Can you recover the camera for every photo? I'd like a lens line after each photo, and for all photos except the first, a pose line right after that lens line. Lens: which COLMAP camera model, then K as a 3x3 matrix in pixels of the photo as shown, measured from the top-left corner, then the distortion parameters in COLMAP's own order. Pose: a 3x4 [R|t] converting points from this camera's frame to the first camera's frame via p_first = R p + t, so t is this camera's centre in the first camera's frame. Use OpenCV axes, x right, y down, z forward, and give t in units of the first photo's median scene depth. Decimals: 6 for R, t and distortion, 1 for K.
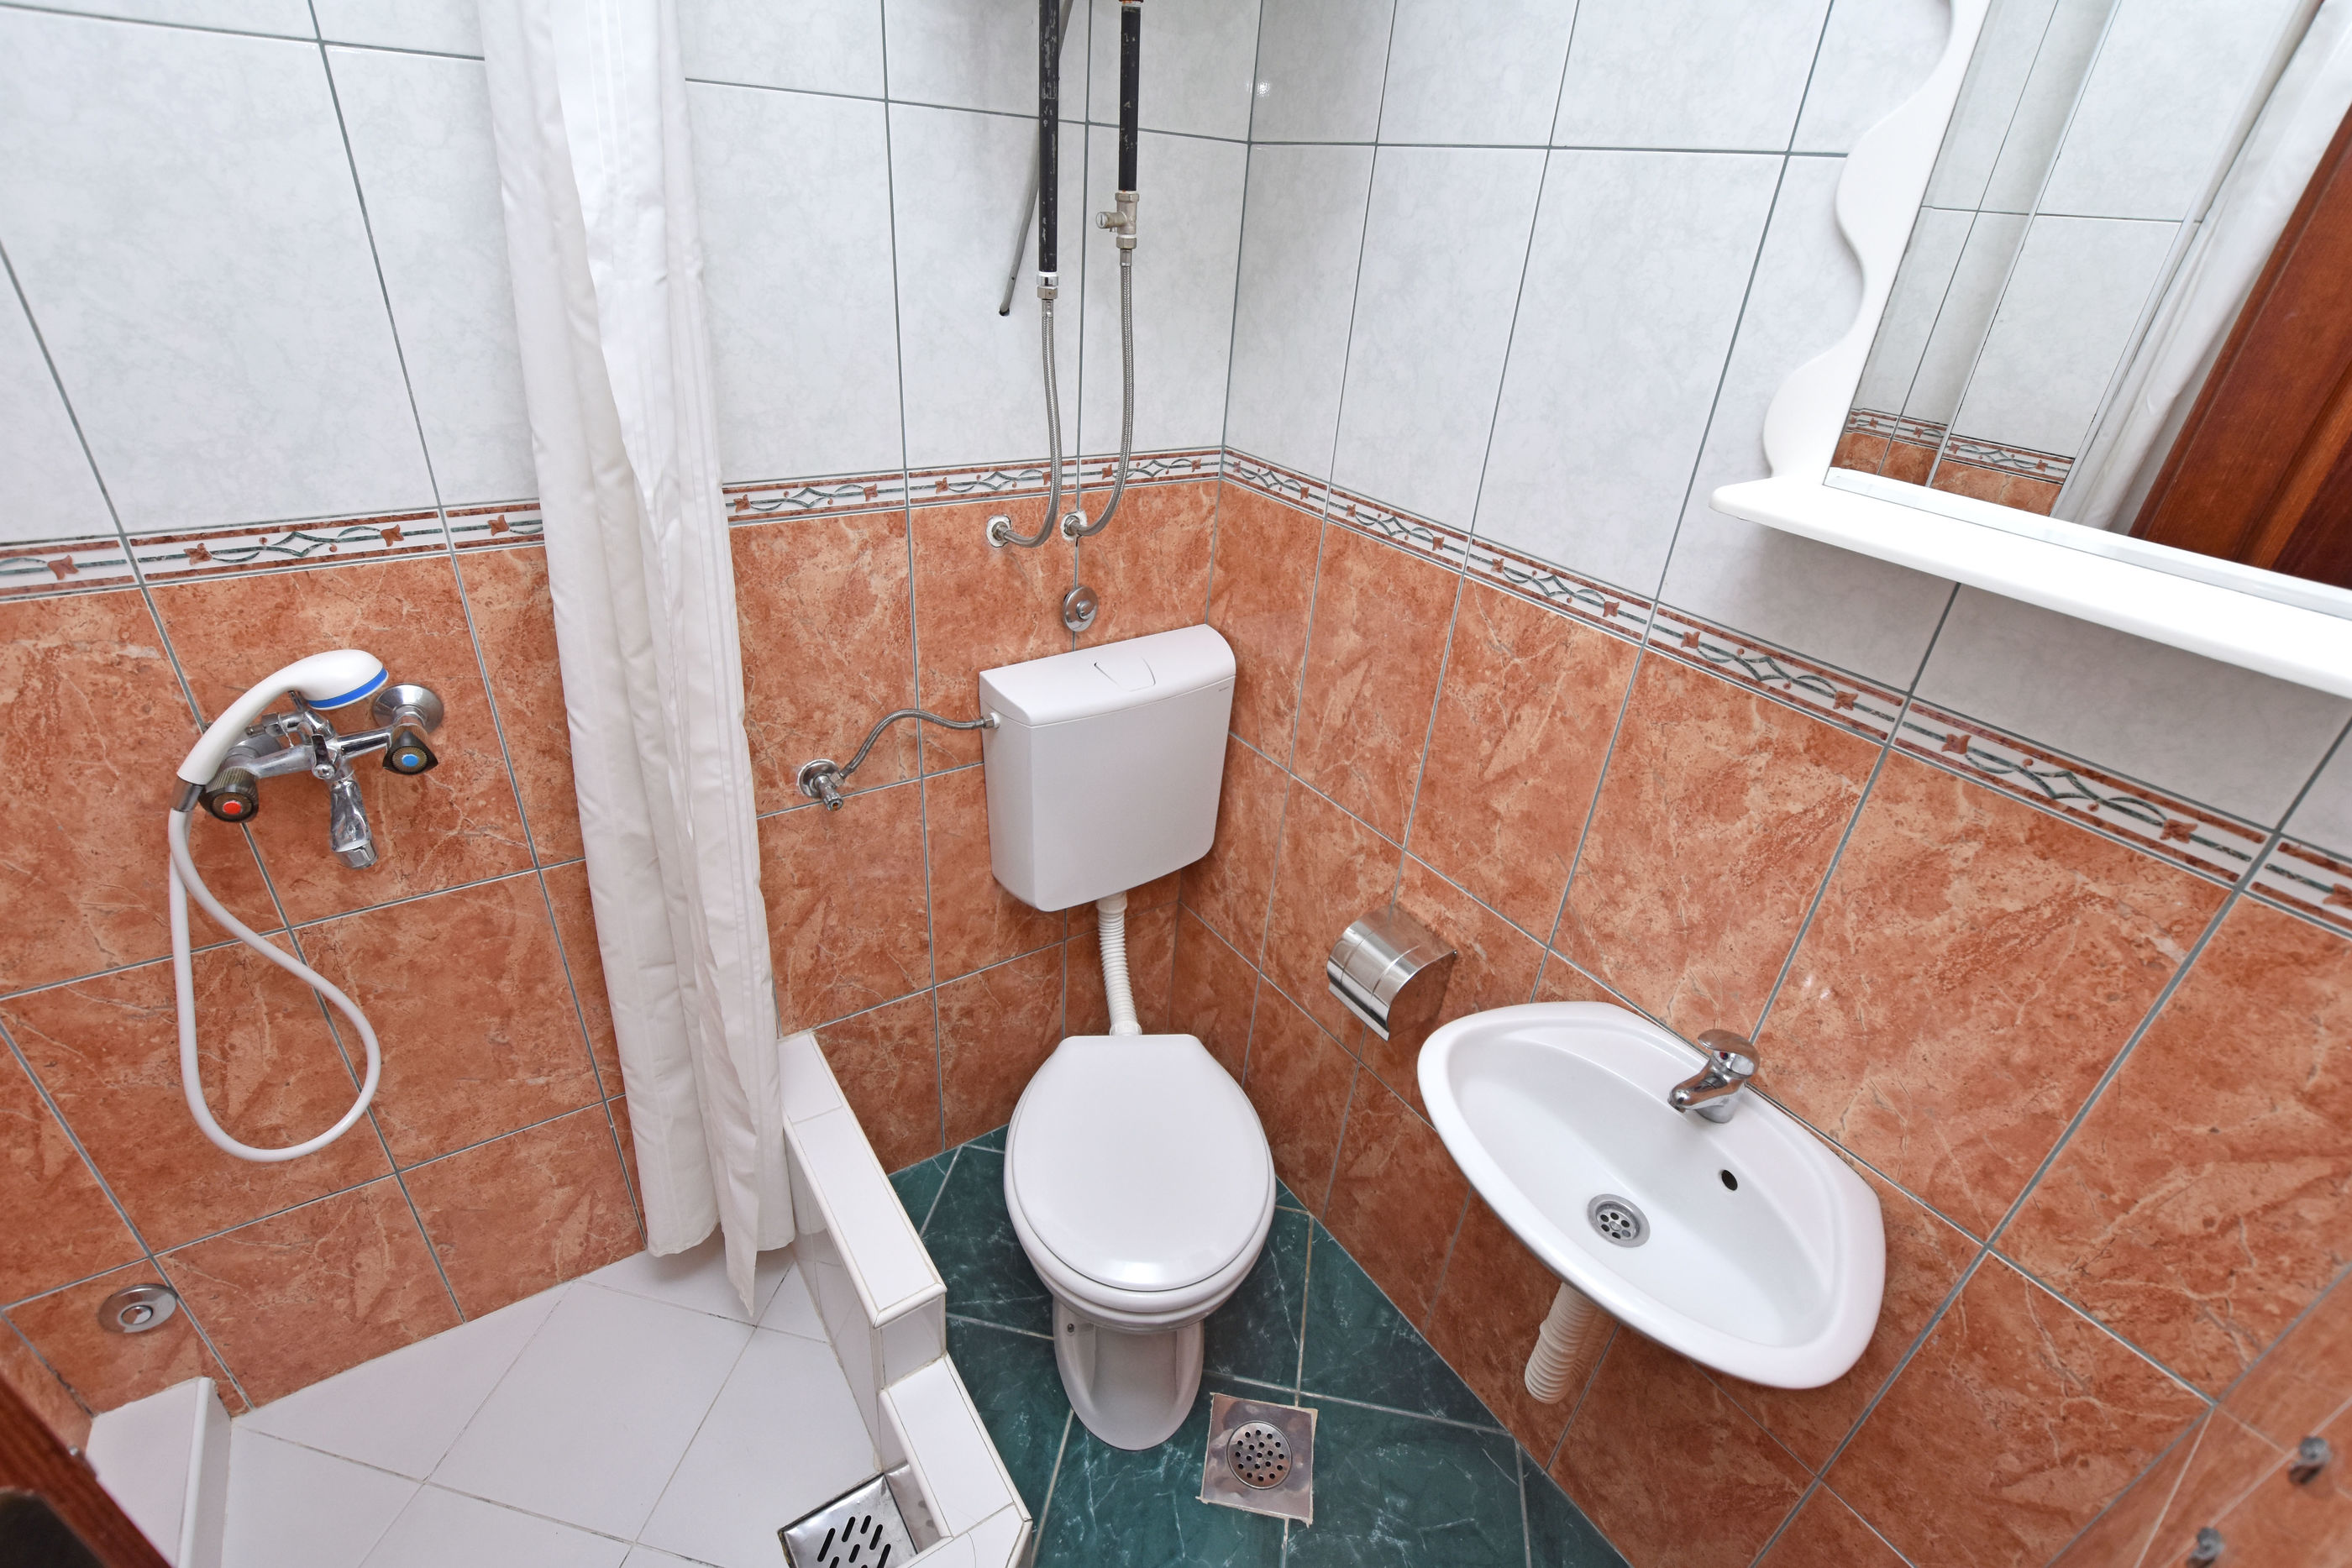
lens RADIAL K [[1015.6, 0, 1161.5], [0, 1015.6, 733.2], [0, 0, 1]] dist [-0.034767, 0.004566]
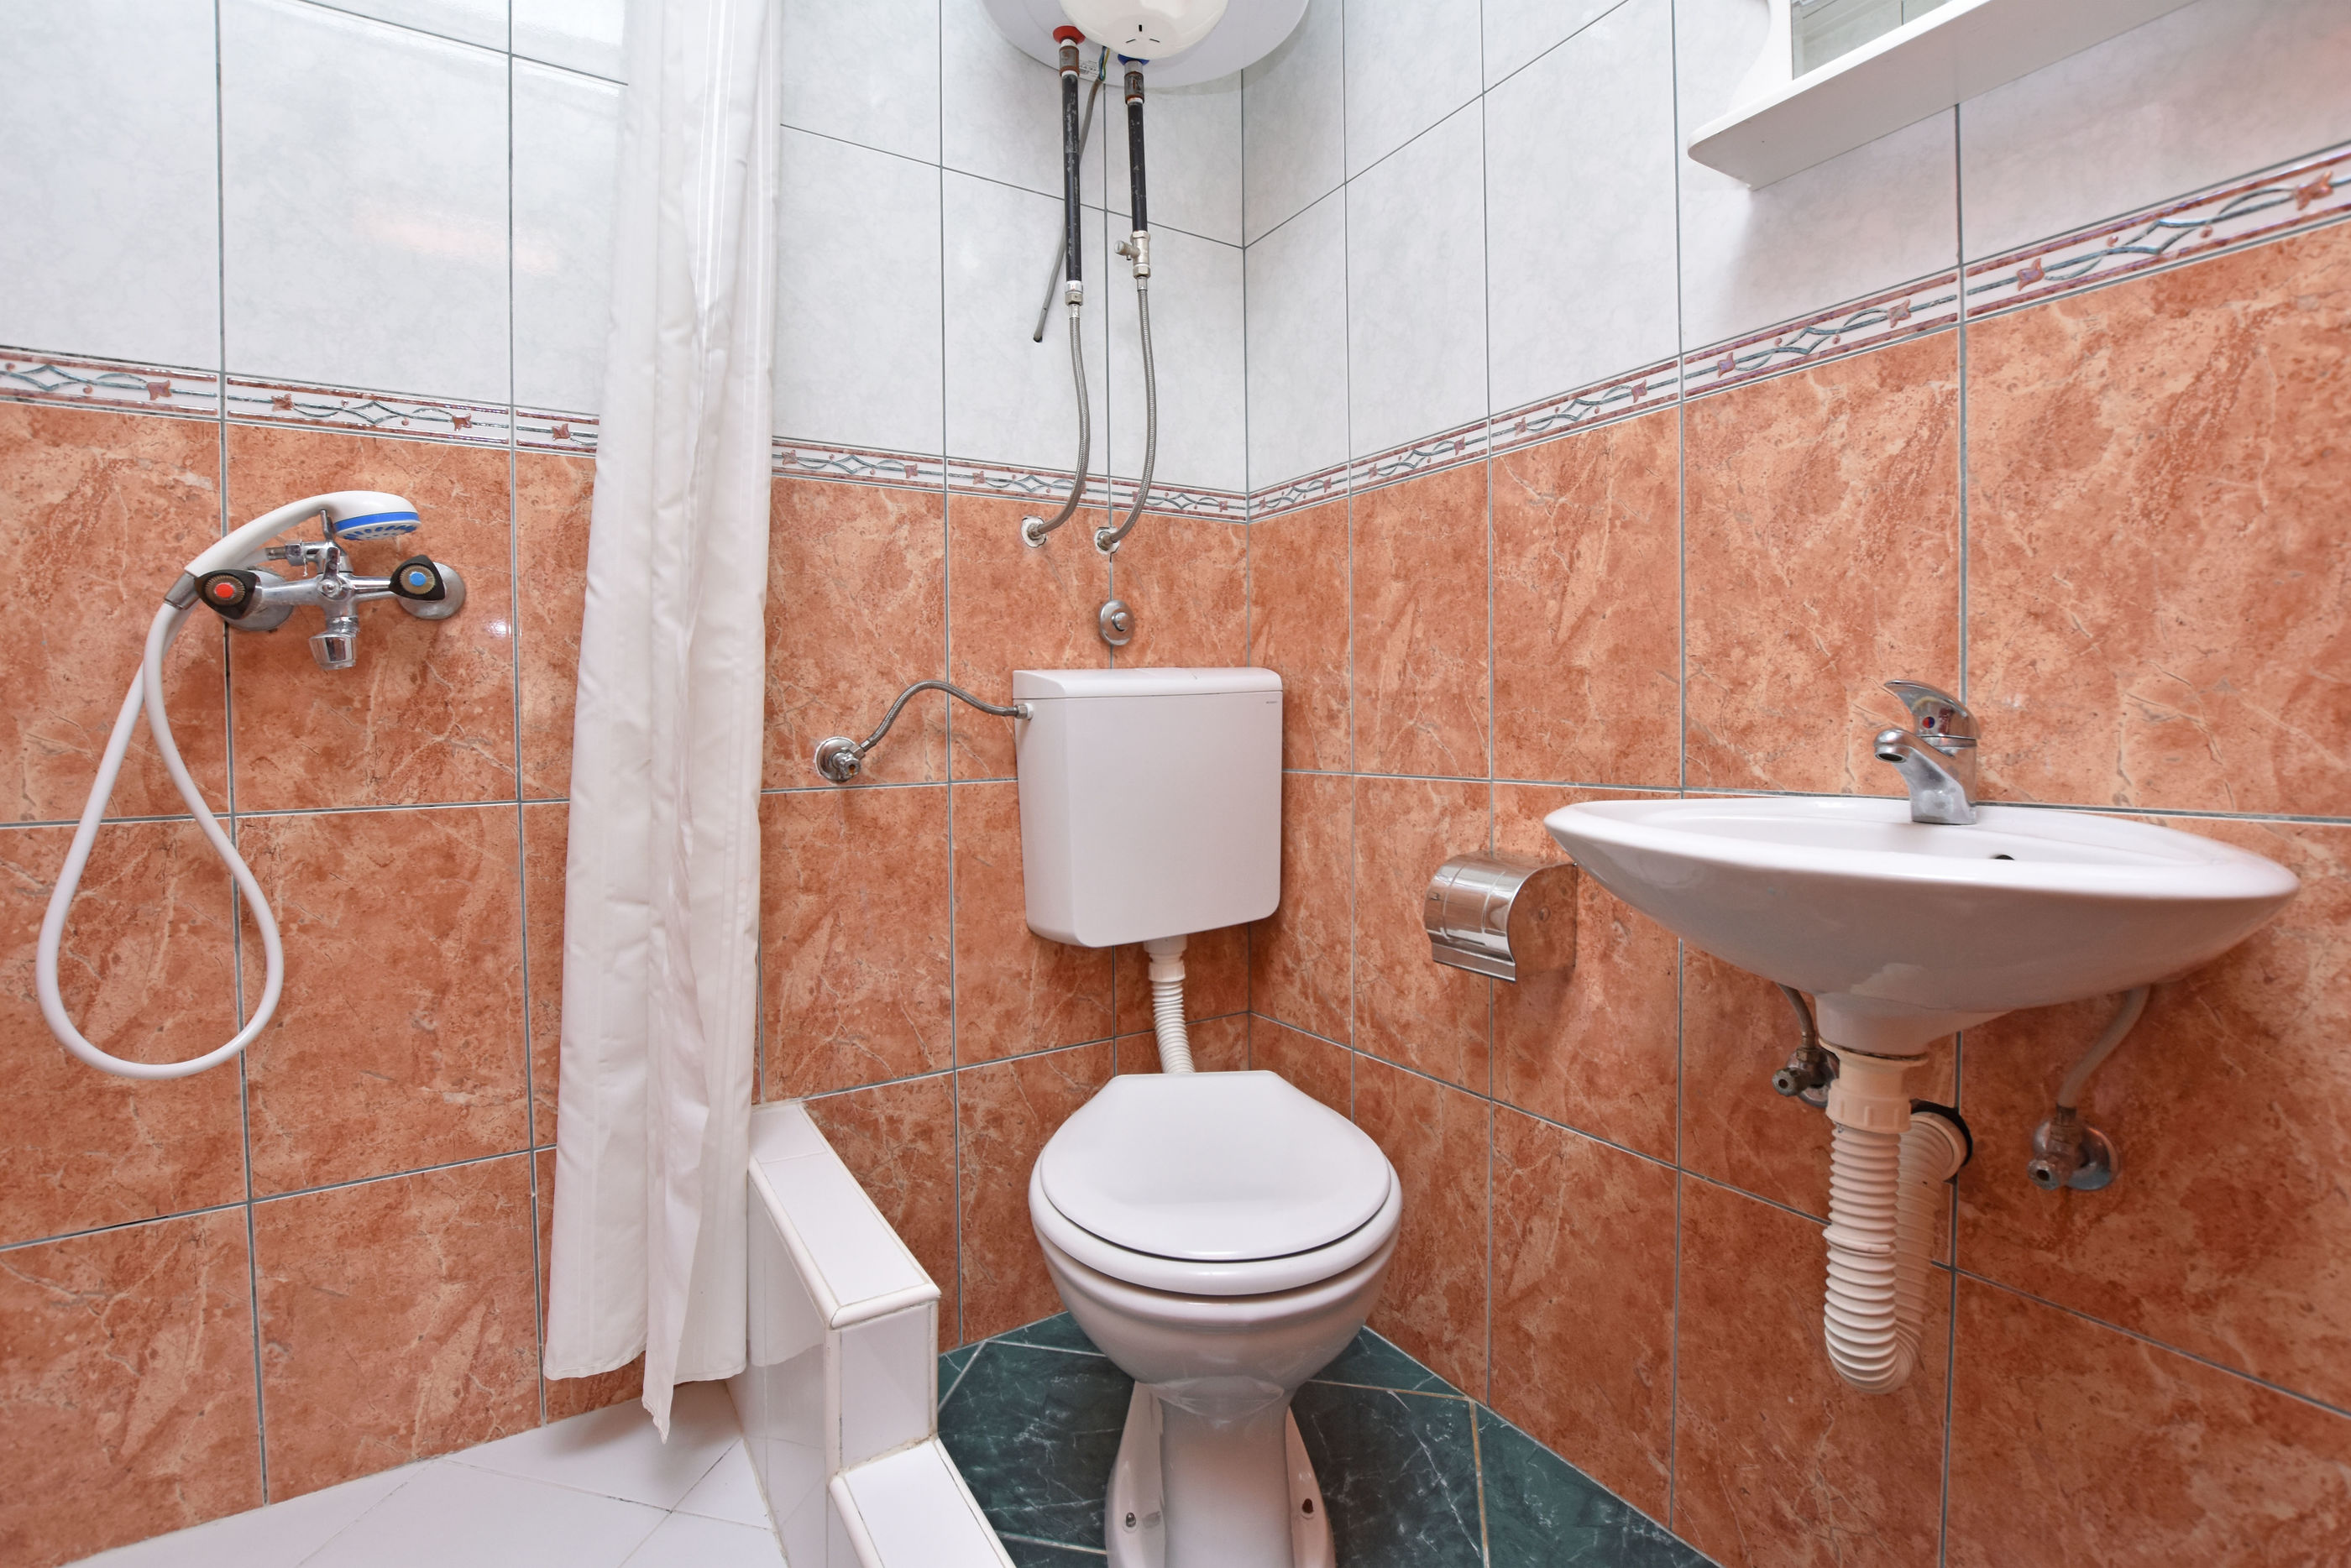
lens RADIAL K [[1015.1, 0, 1161.0], [0, 1015.1, 733.2], [0, 0, 1]] dist [-0.034767, 0.004566]
pose [[0.996161, -0.075705, -0.043943, -0.001863], [0.047343, 0.888217, -0.456979, 0.489931], [0.073627, 0.453144, 0.888391, 0.200357]]
